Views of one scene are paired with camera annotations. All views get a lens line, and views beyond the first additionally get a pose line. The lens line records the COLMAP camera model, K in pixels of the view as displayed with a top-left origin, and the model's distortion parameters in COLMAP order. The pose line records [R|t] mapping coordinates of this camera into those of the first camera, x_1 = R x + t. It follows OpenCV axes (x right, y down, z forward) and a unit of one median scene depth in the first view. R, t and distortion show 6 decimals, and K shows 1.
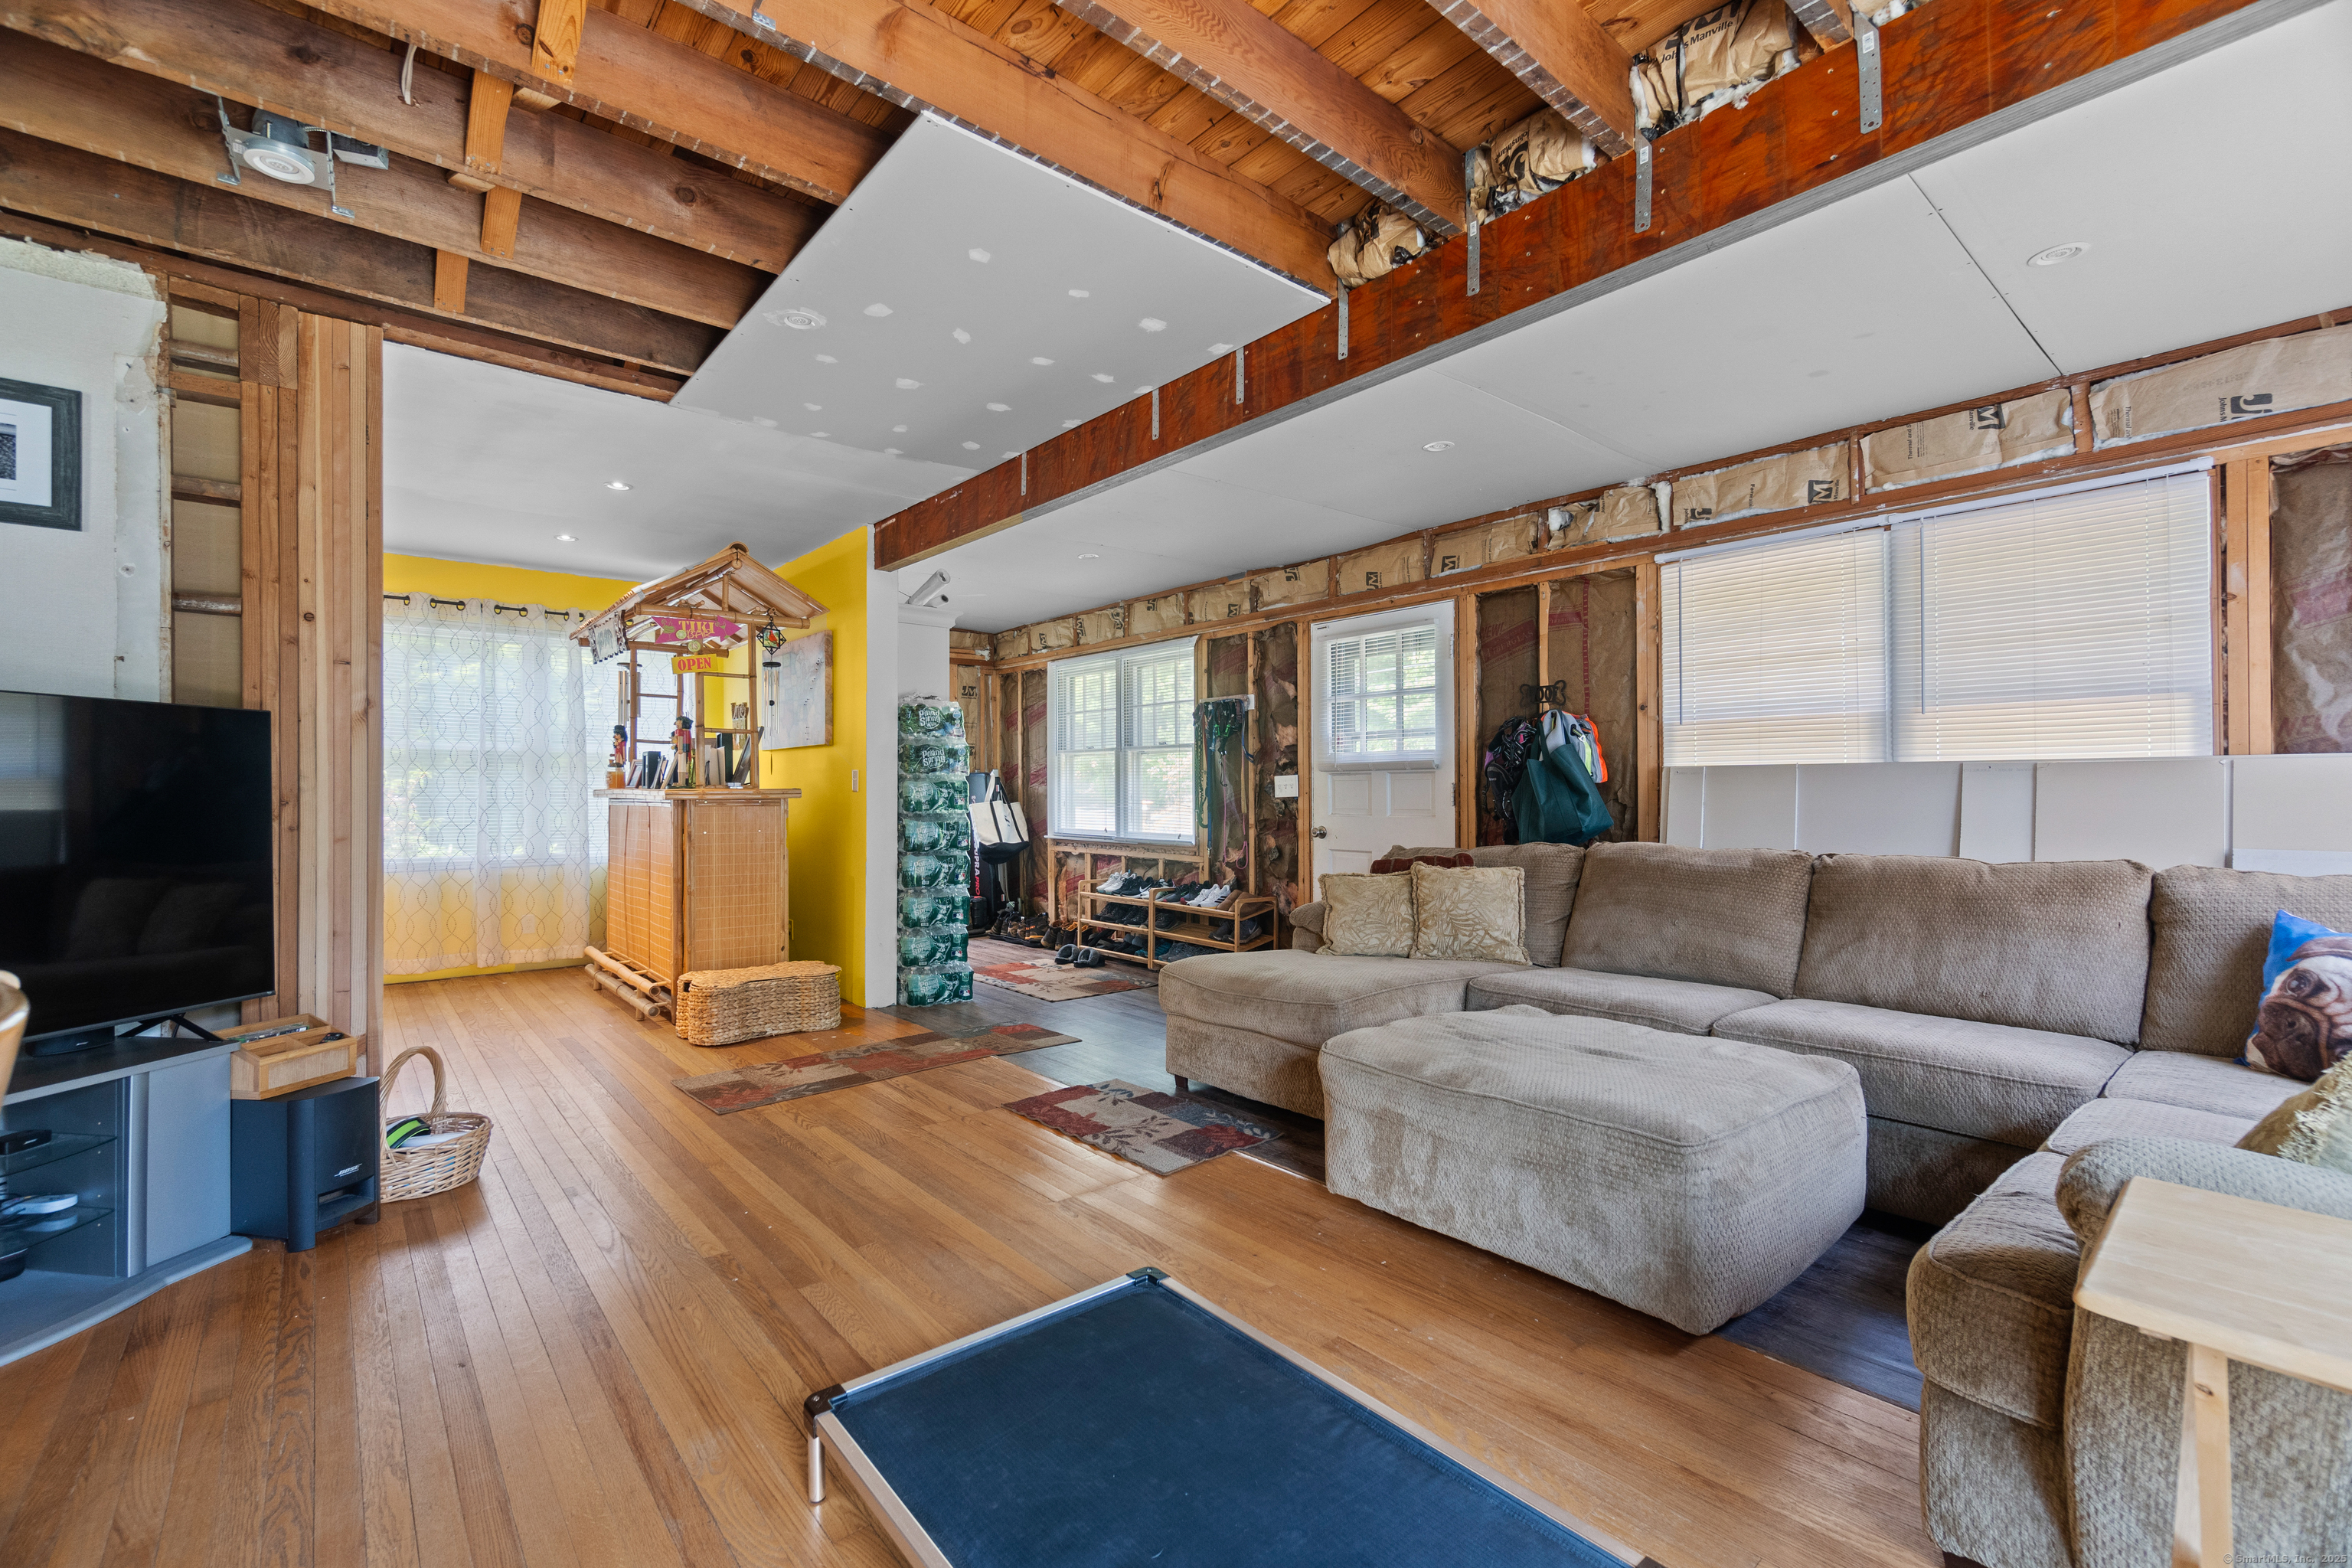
lens RADIAL K [[1011.0, 0, 1192.3], [0, 1011.0, 788.9], [0, 0, 1]] dist [-0.008815, 0.000749]
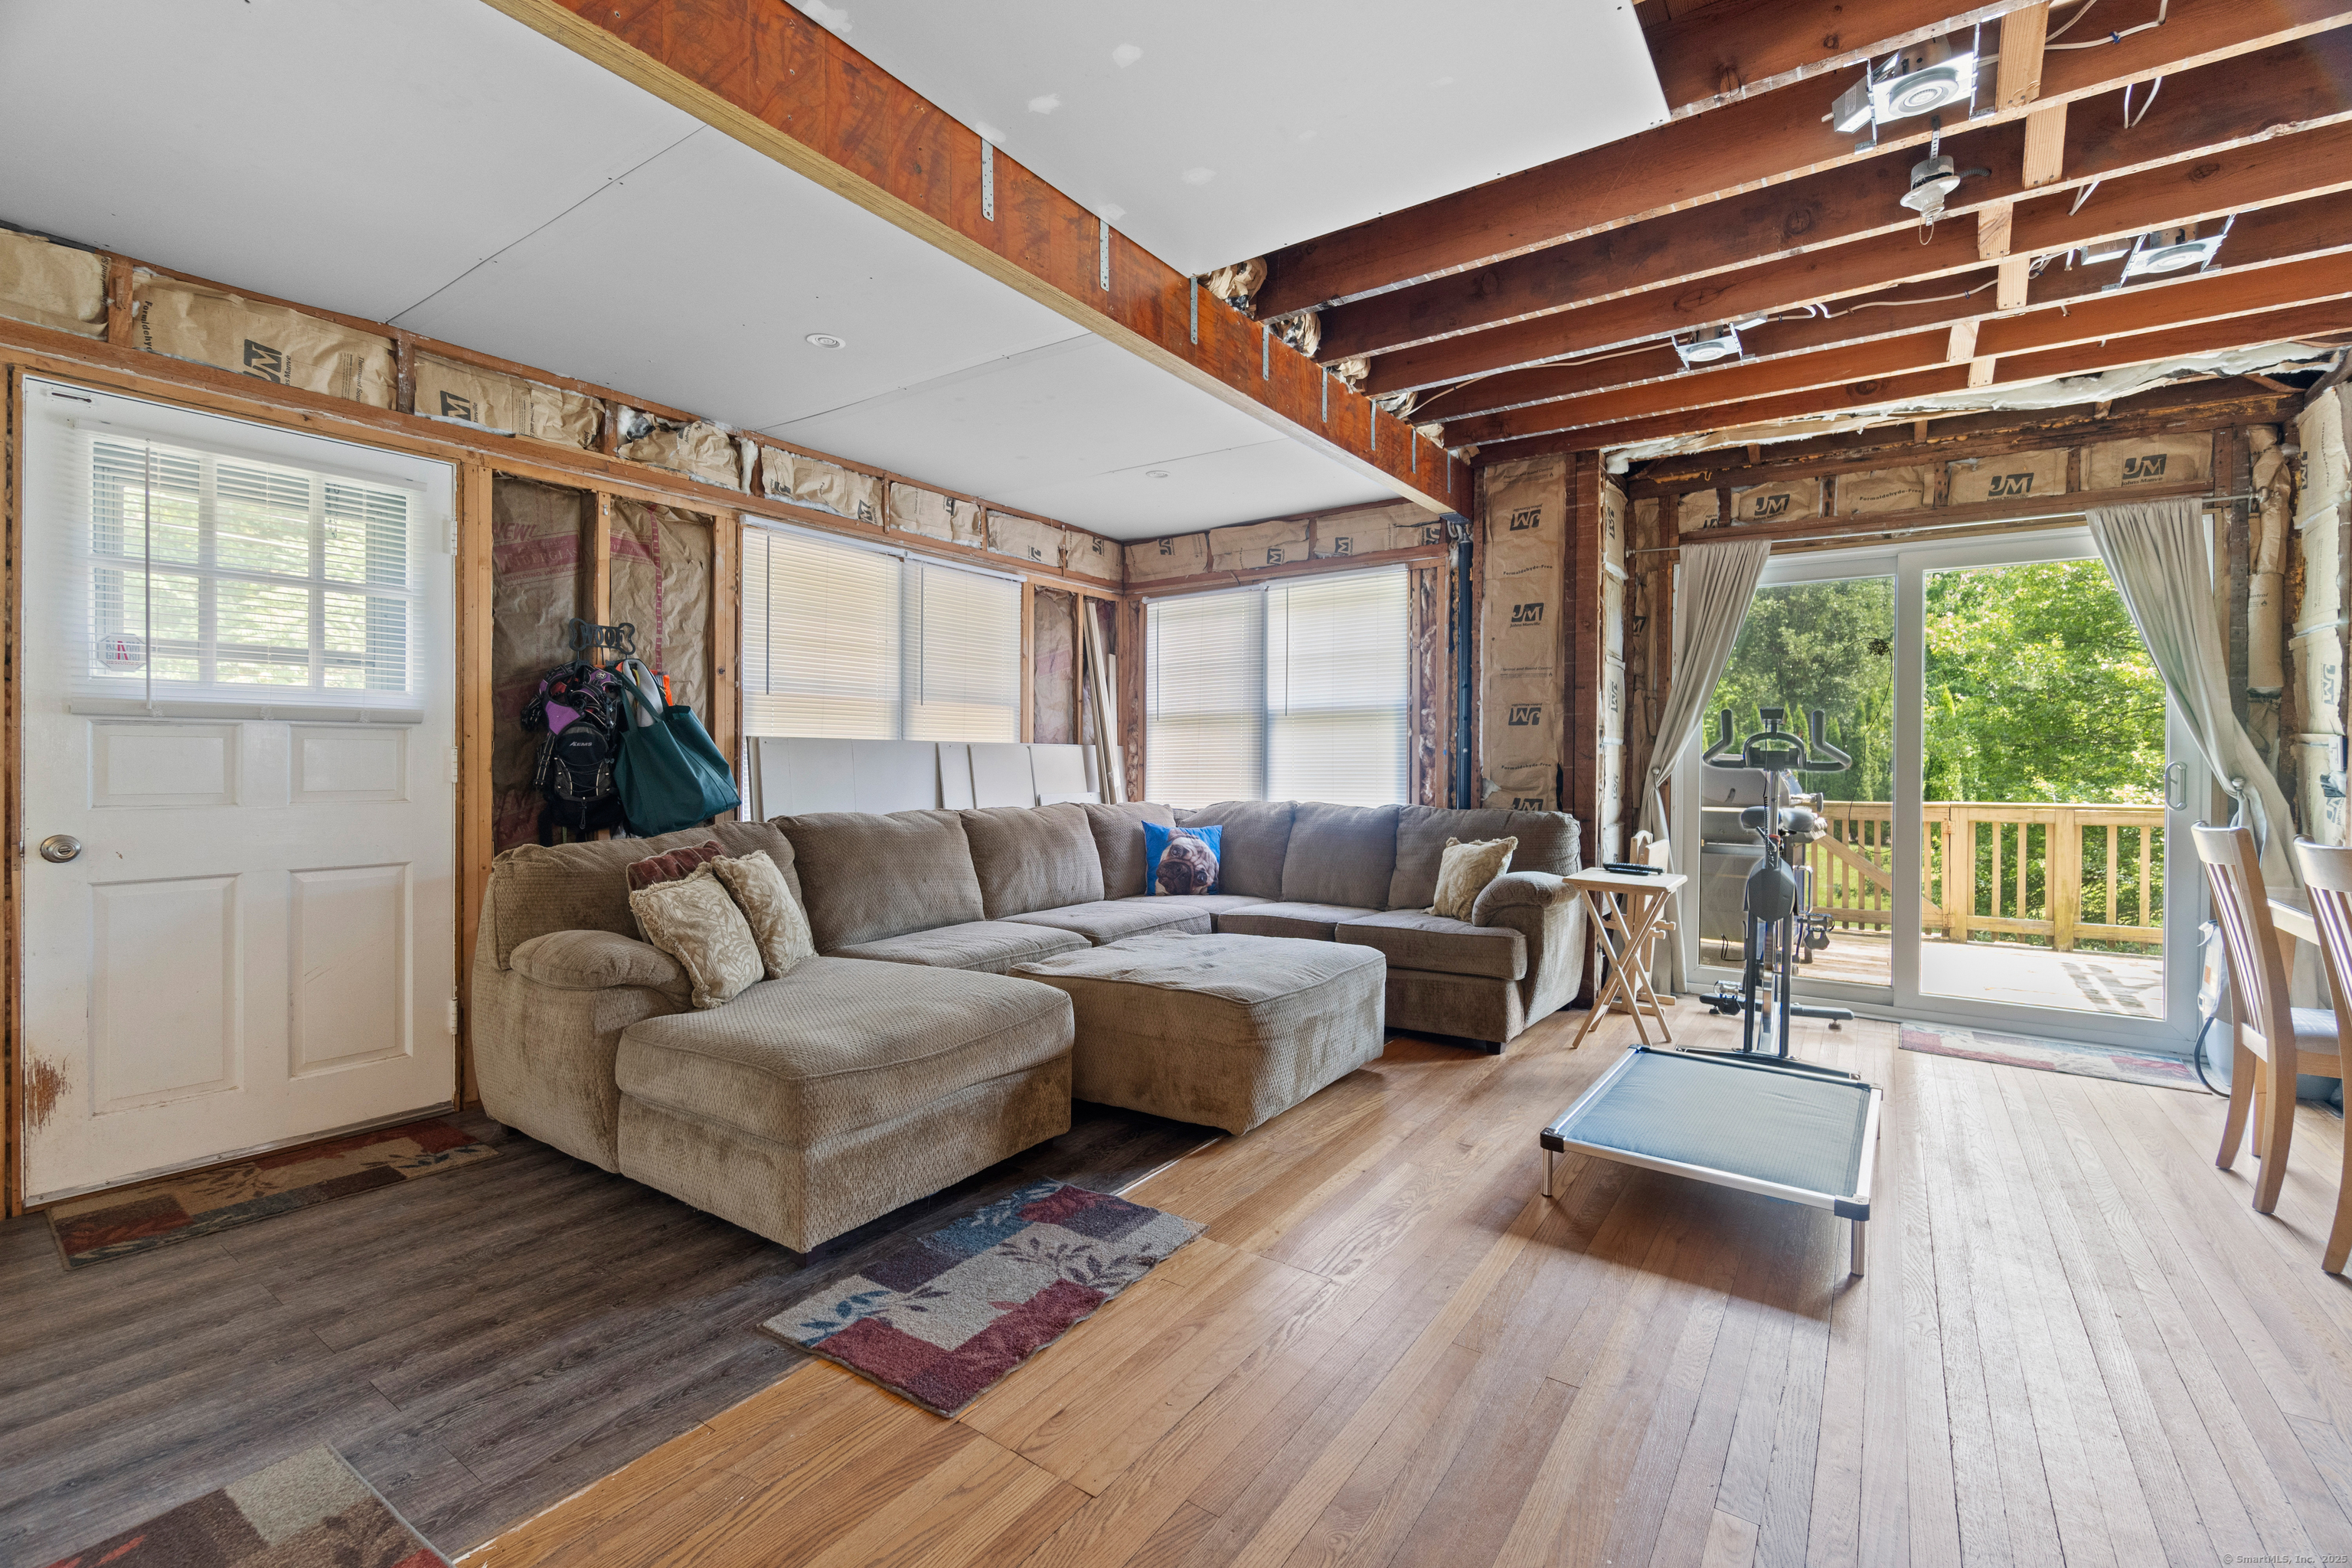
lens RADIAL K [[1011.0, 0, 1138.2], [0, 1011.0, 768.8], [0, 0, 1]] dist [-0.008815, 0.000749]
pose [[-0.217914, -0.006106, 0.975949, -0.621738], [-0.008196, 0.999957, 0.004426, 0.002619], [-0.975934, -0.007034, -0.217955, 0.940483]]
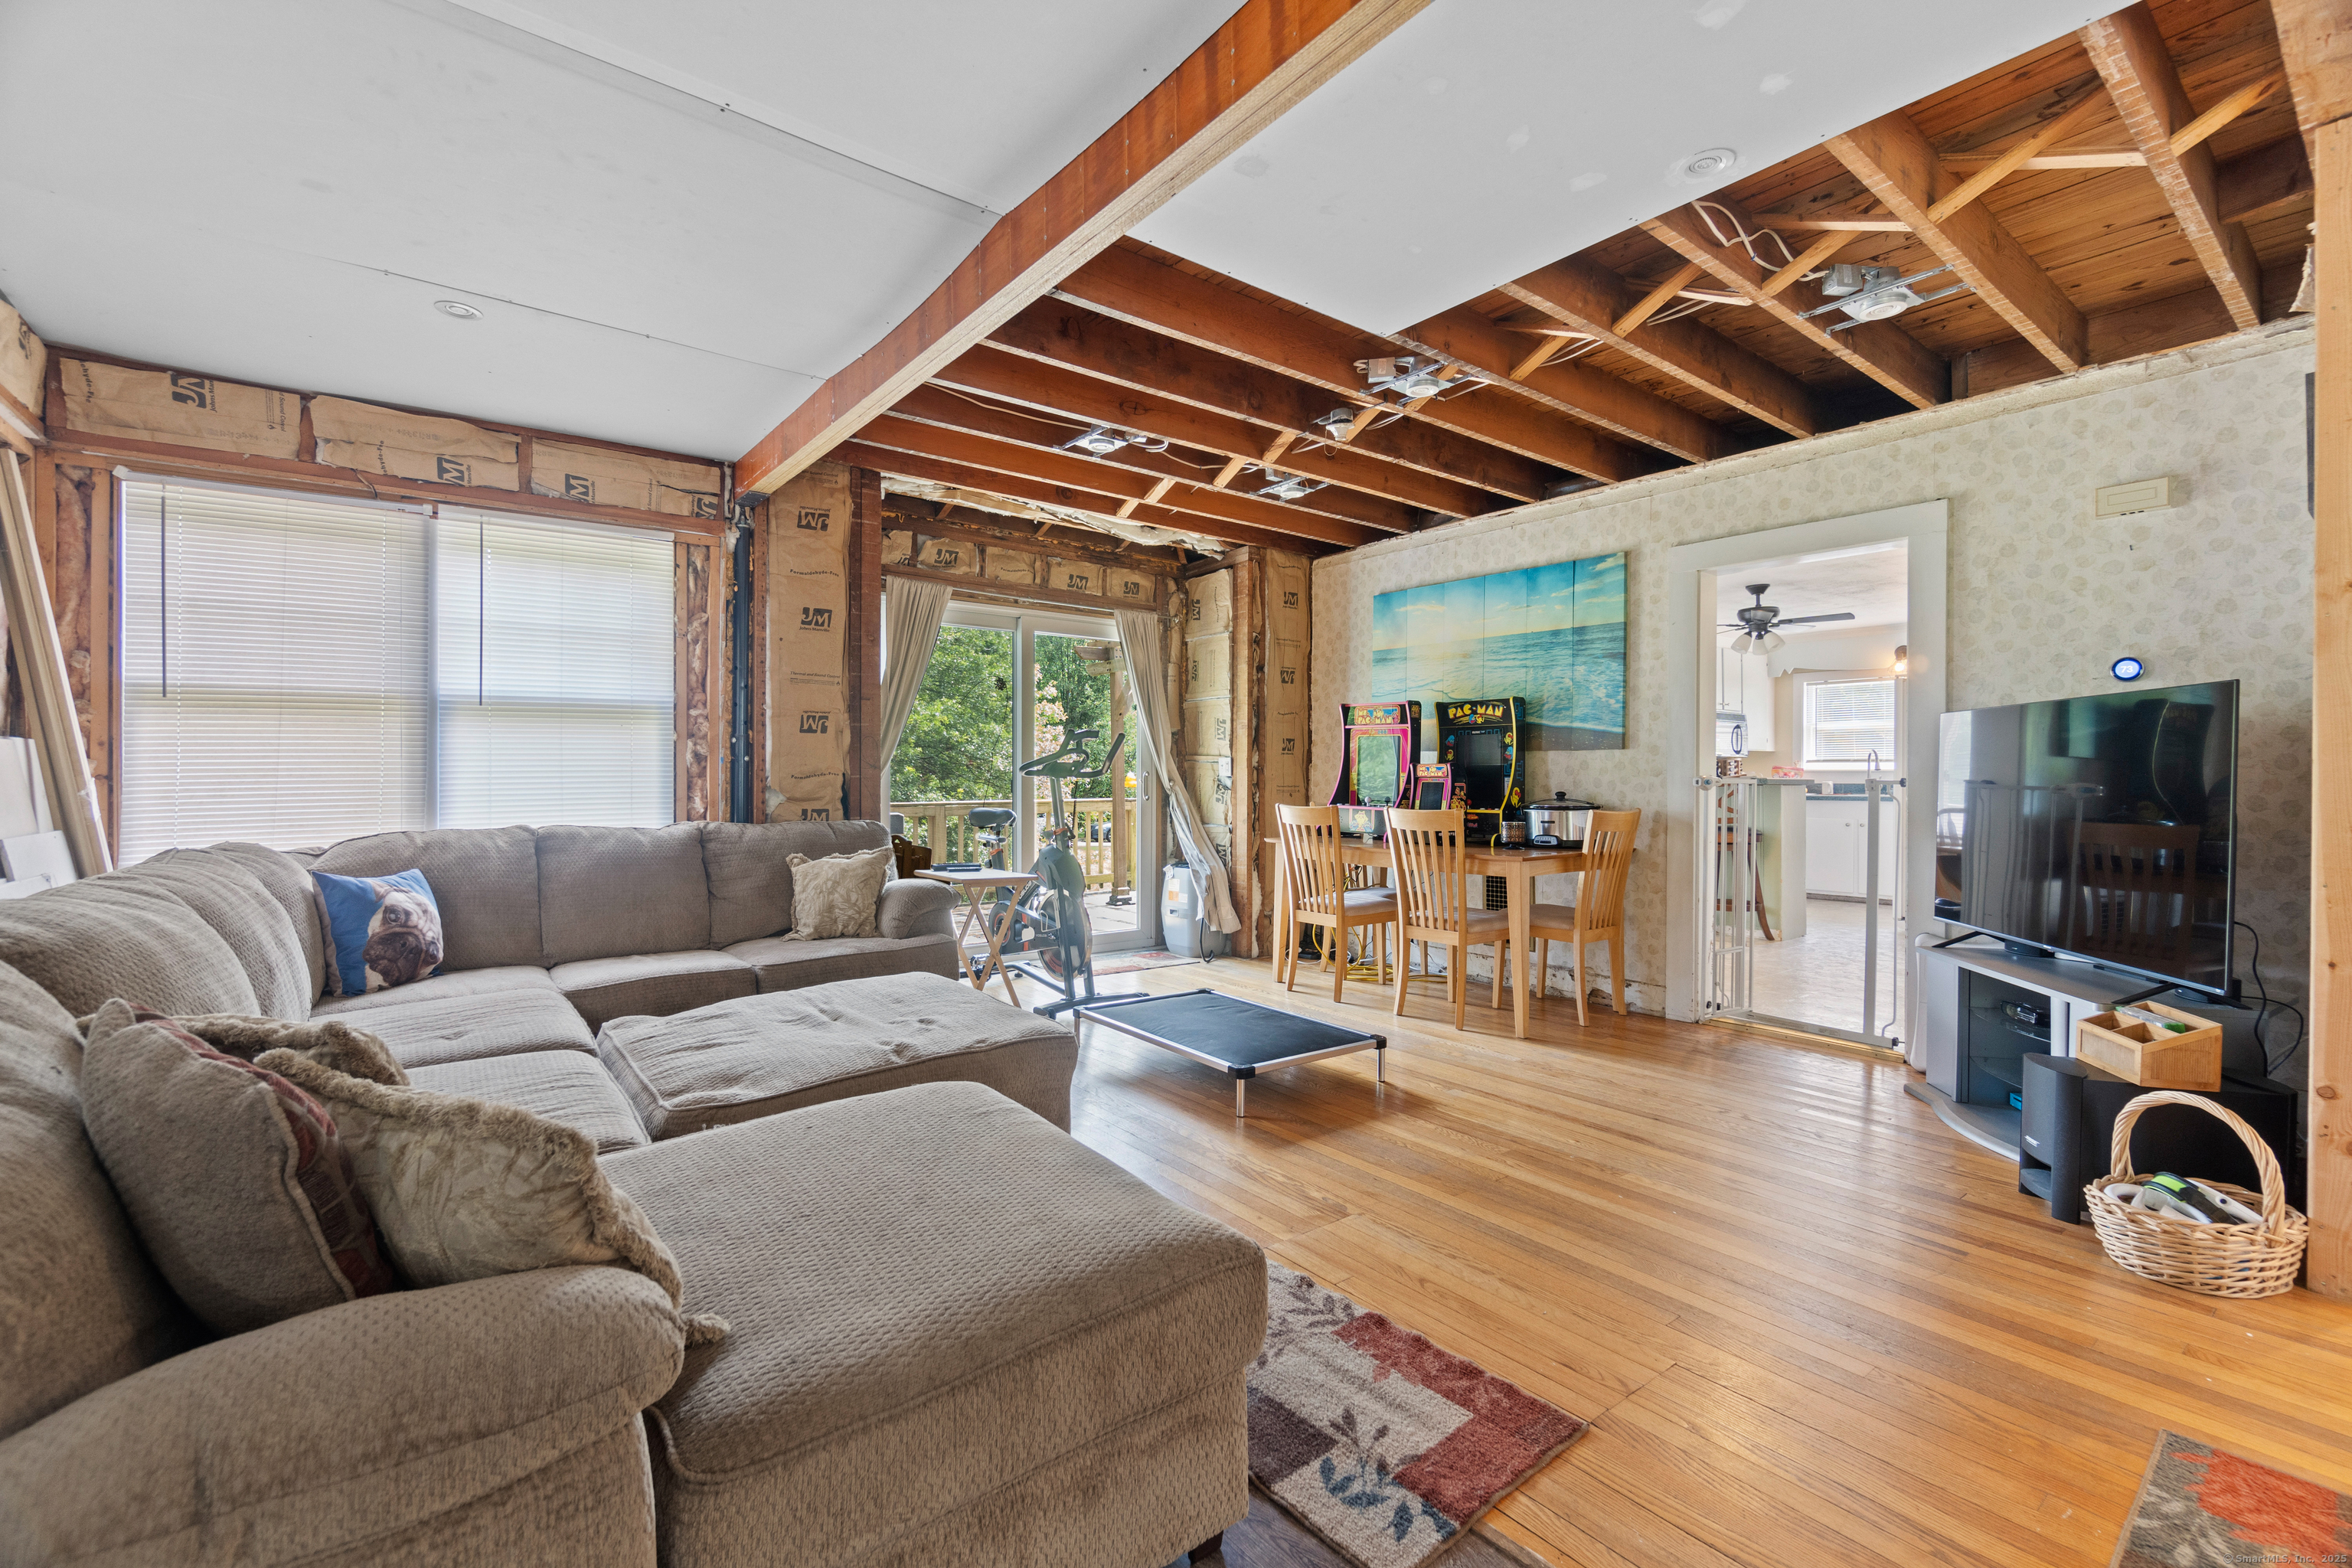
lens RADIAL K [[1011.0, 0, 1173.6], [0, 1011.0, 785.0], [0, 0, 1]] dist [-0.008815, 0.000749]
pose [[-0.997623, 0.000687, 0.068901, -0.024626], [0.000926, 0.999994, 0.003443, 0.008403], [-0.068898, 0.003499, -0.997618, 1.372864]]
